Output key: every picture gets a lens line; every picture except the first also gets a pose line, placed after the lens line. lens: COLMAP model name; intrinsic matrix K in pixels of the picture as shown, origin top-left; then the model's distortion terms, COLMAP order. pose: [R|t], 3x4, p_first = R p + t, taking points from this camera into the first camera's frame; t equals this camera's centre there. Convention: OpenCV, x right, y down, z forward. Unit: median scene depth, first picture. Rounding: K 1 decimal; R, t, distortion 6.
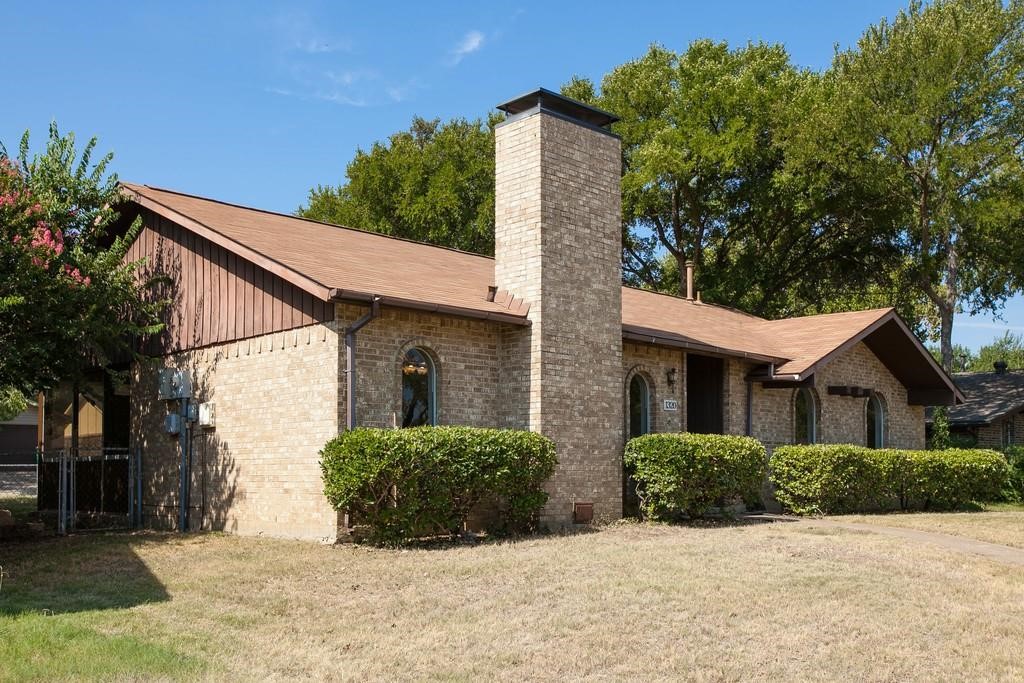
lens RADIAL K [[984.1, 0, 512.5], [0, 984.1, 463.0], [0, 0, 1]] dist [-0.015515, -0.007752]
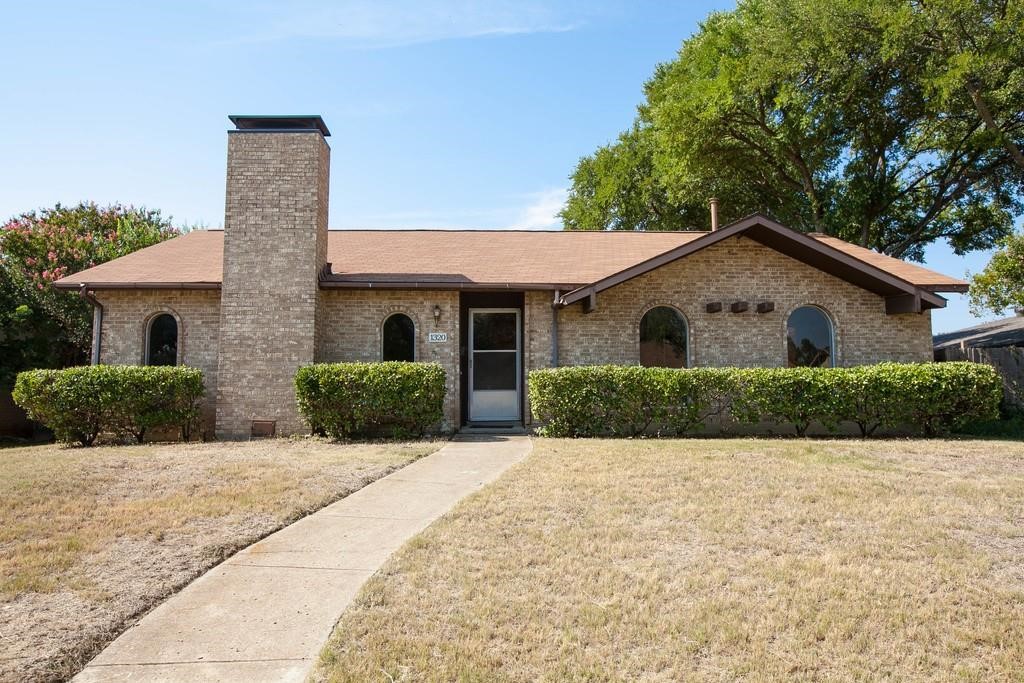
lens RADIAL K [[709.1, 0, 512.0], [0, 709.1, 341.5], [0, 0, 1]] dist [-0.027312, -0.000609]
pose [[0.749745, -0.064205, -0.658604, 0.911835], [0.013340, 0.996546, -0.081964, 0.017811], [0.661592, 0.052666, 0.748012, 0.517049]]
